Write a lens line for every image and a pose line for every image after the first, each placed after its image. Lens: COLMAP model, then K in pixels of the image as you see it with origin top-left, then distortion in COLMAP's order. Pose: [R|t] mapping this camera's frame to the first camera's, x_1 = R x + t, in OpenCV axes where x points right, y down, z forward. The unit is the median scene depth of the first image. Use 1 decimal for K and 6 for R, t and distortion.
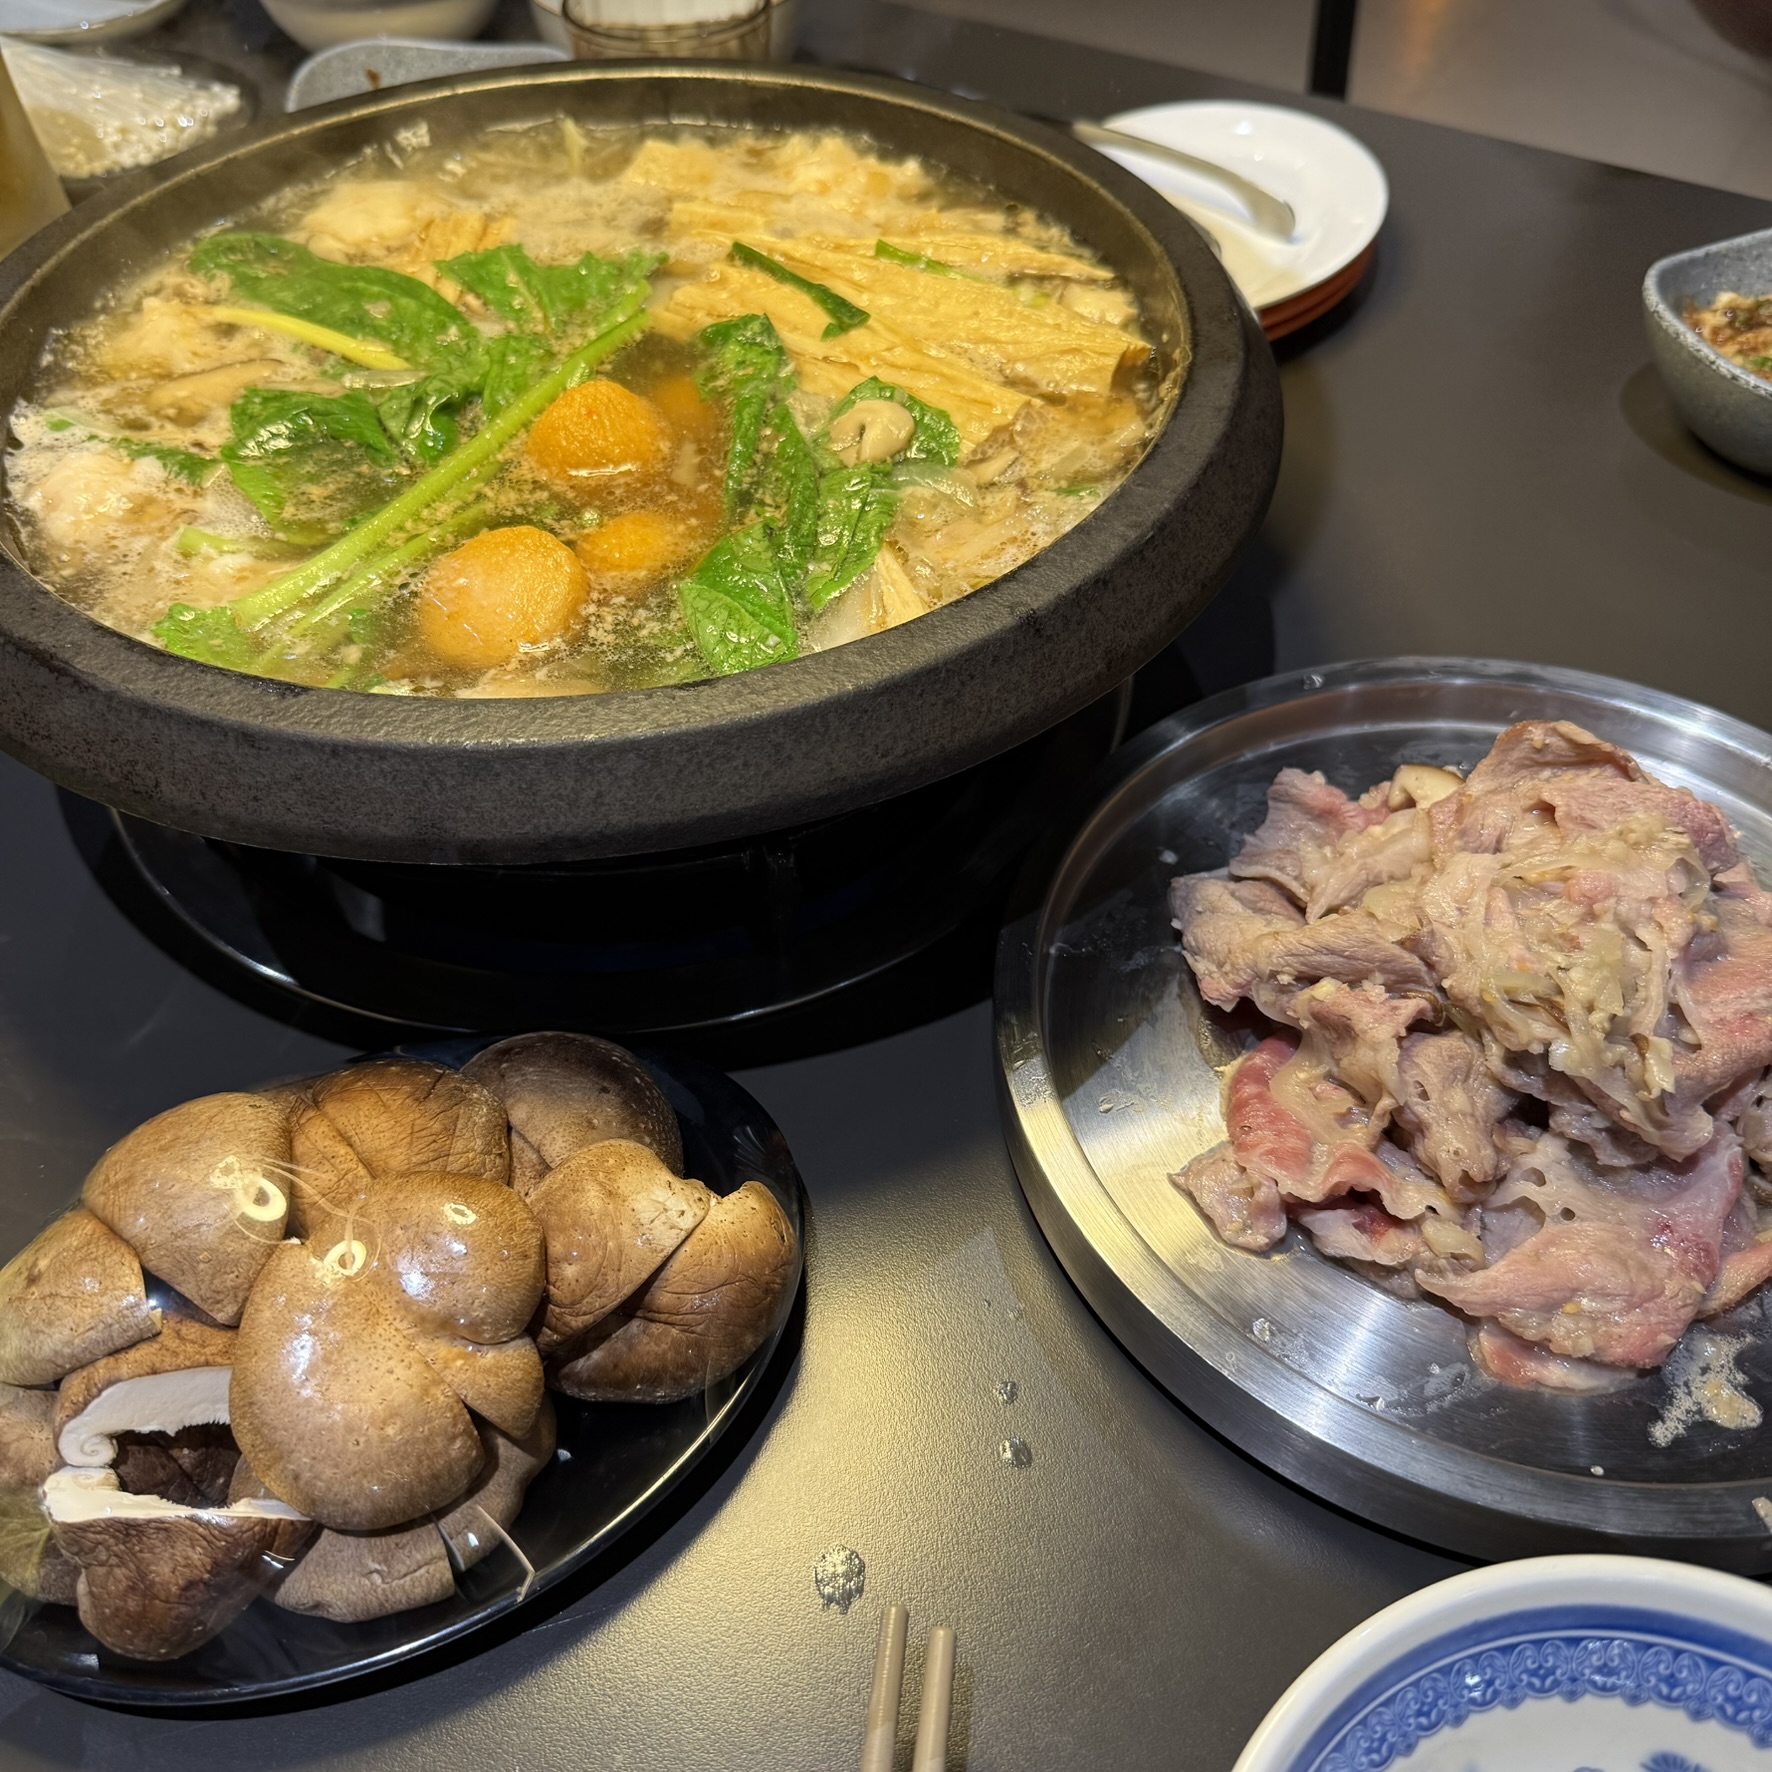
lens RADIAL K [[1681.7, 0, 886.0], [0, 1681.7, 886.0], [0, 0, 1]] dist [0.049309, -0.187452]
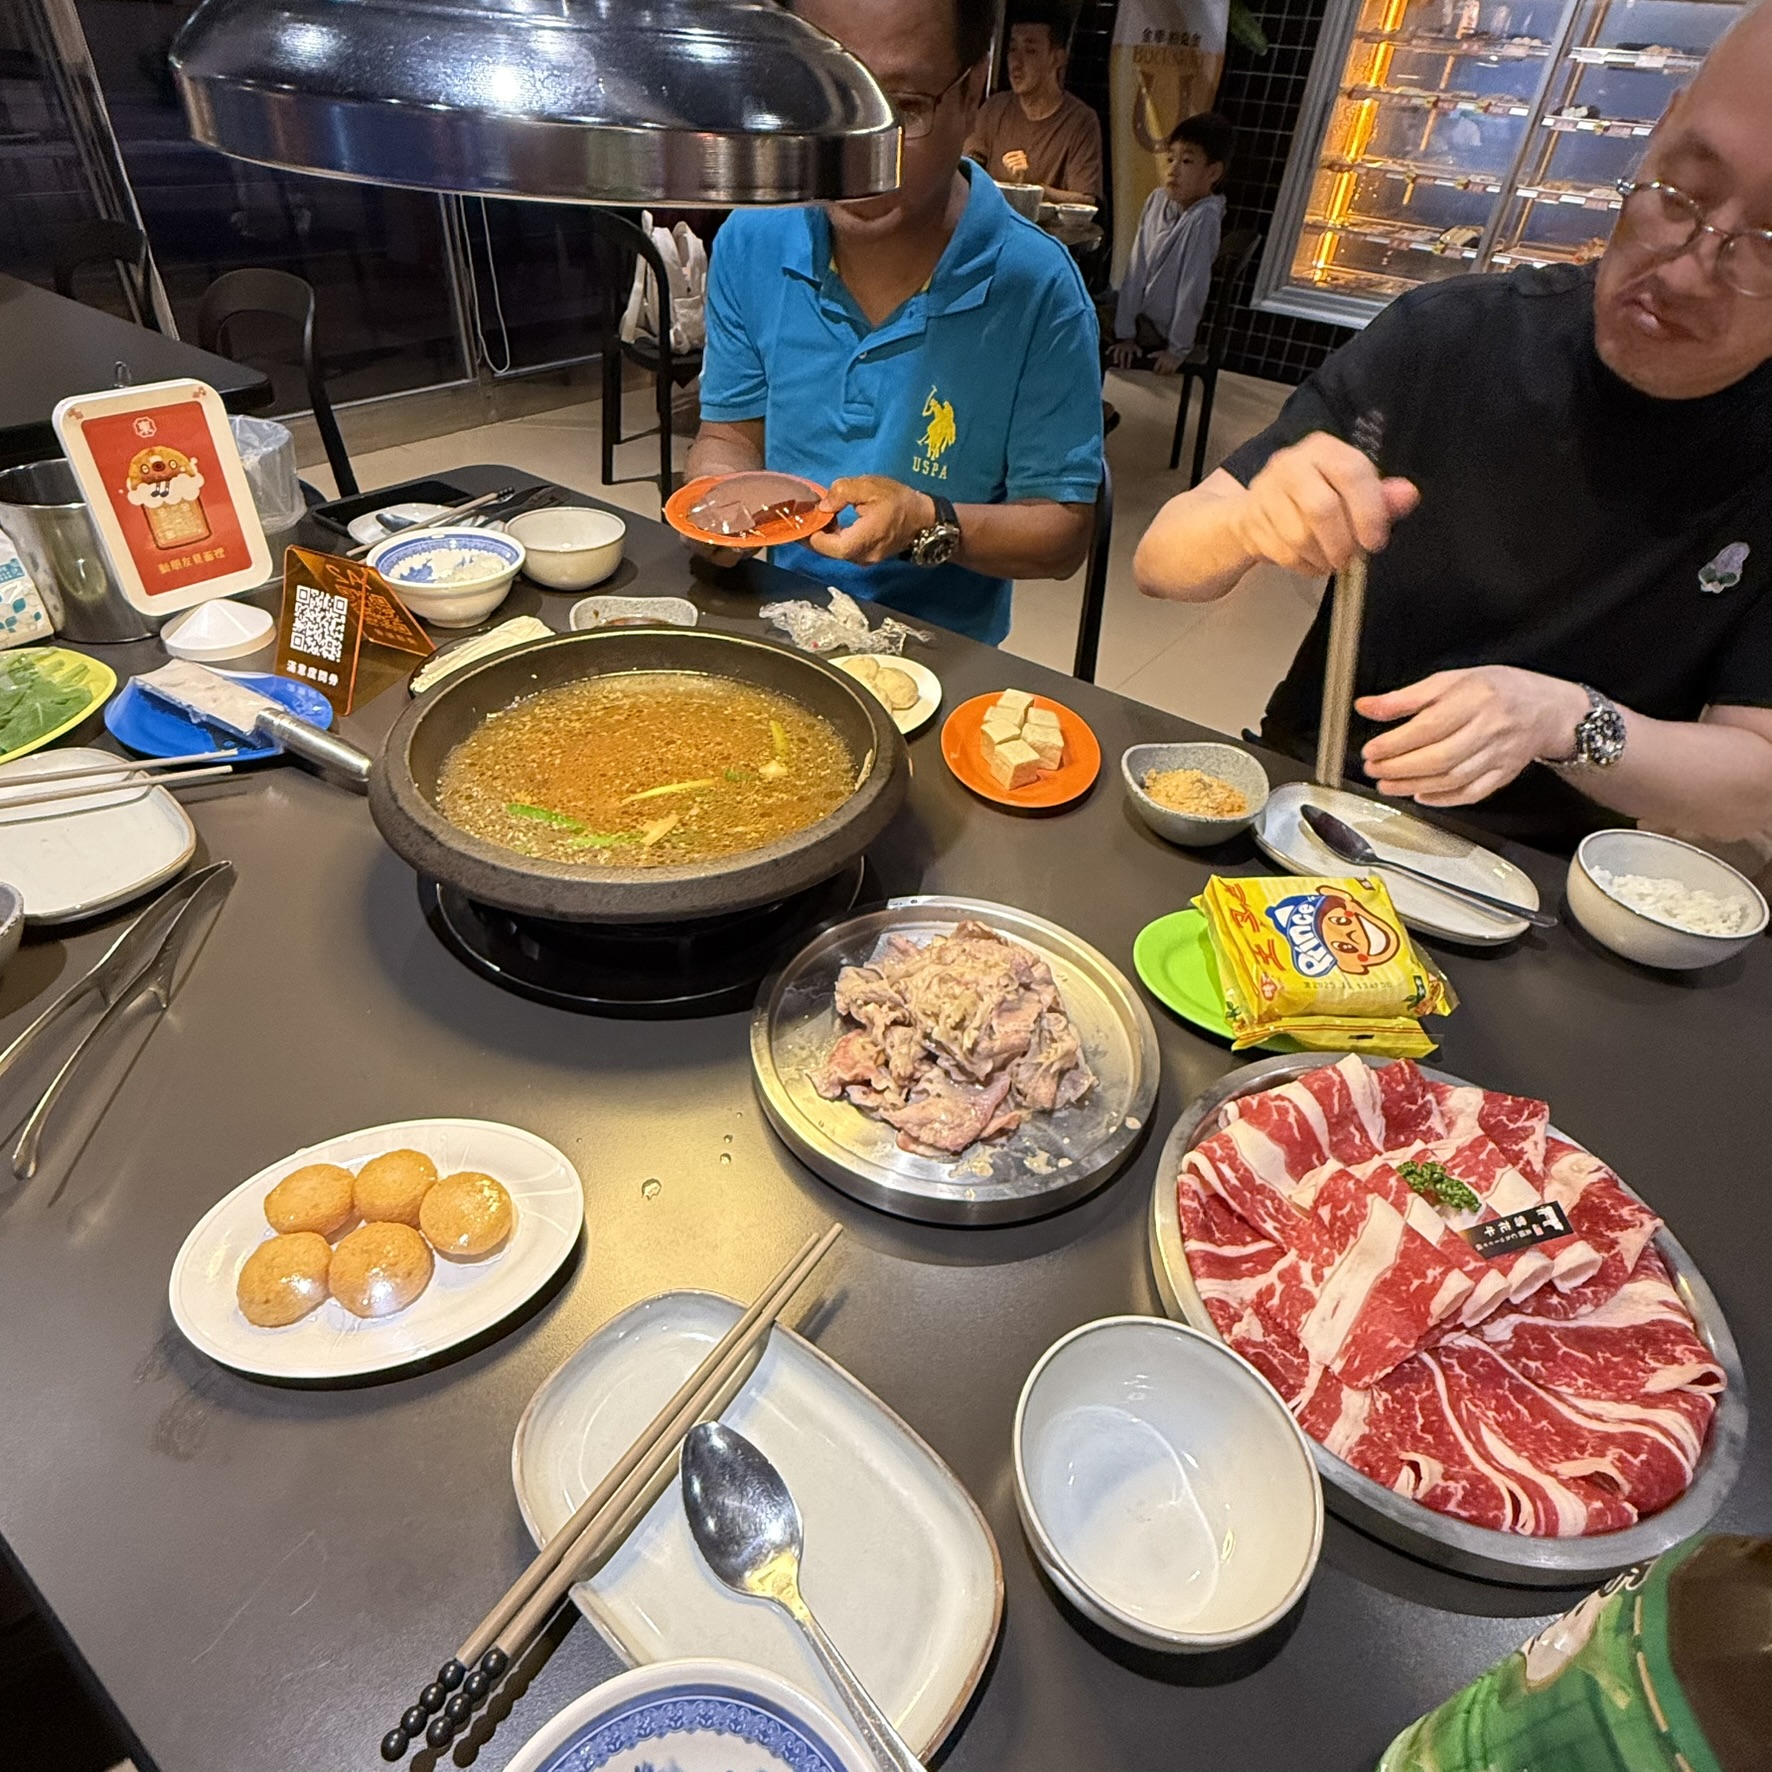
lens RADIAL K [[1074.2, 0, 886.0], [0, 1074.2, 886.0], [0, 0, 1]] dist [0.003263, 0.000502]
pose [[0.992784, 0.114088, -0.036945, 0.345304], [-0.118294, 0.982250, -0.145572, 0.124571], [0.019681, 0.148892, 0.988658, -0.769103]]
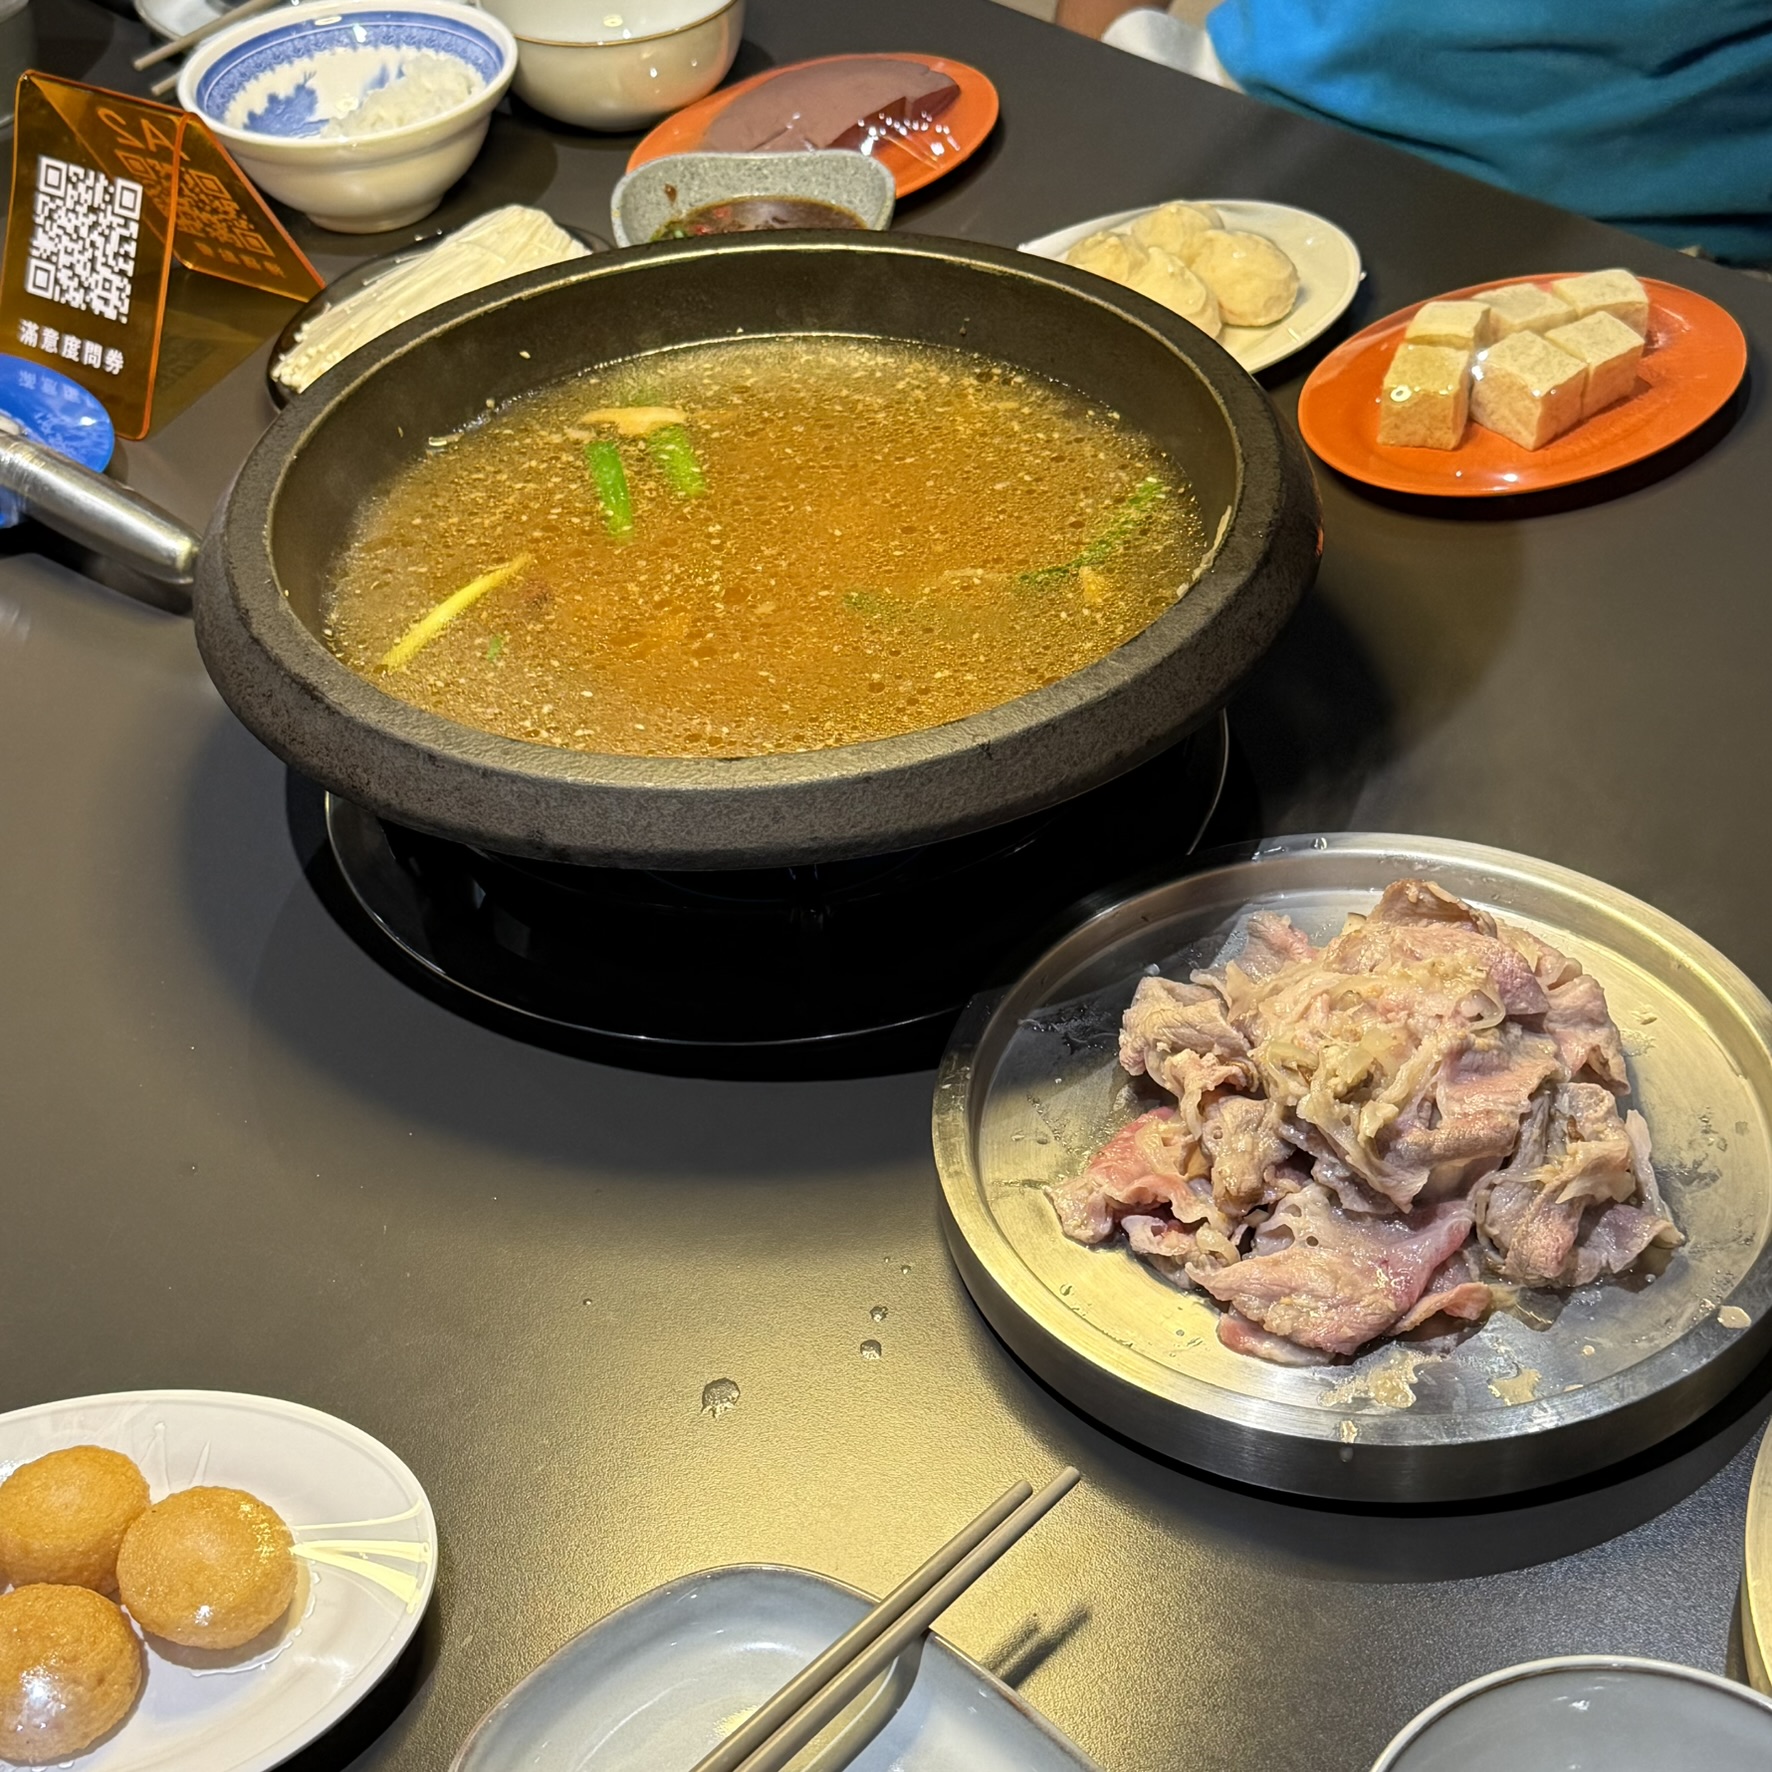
lens RADIAL K [[3137.0, 0, 886.0], [0, 3137.0, 886.0], [0, 0, 1]] dist [0.149804, 0.044786]
pose [[0.959697, 0.126473, -0.250969, 0.662196], [-0.158159, 0.981232, -0.110312, 0.245611], [0.232307, 0.145559, 0.961689, -1.437092]]
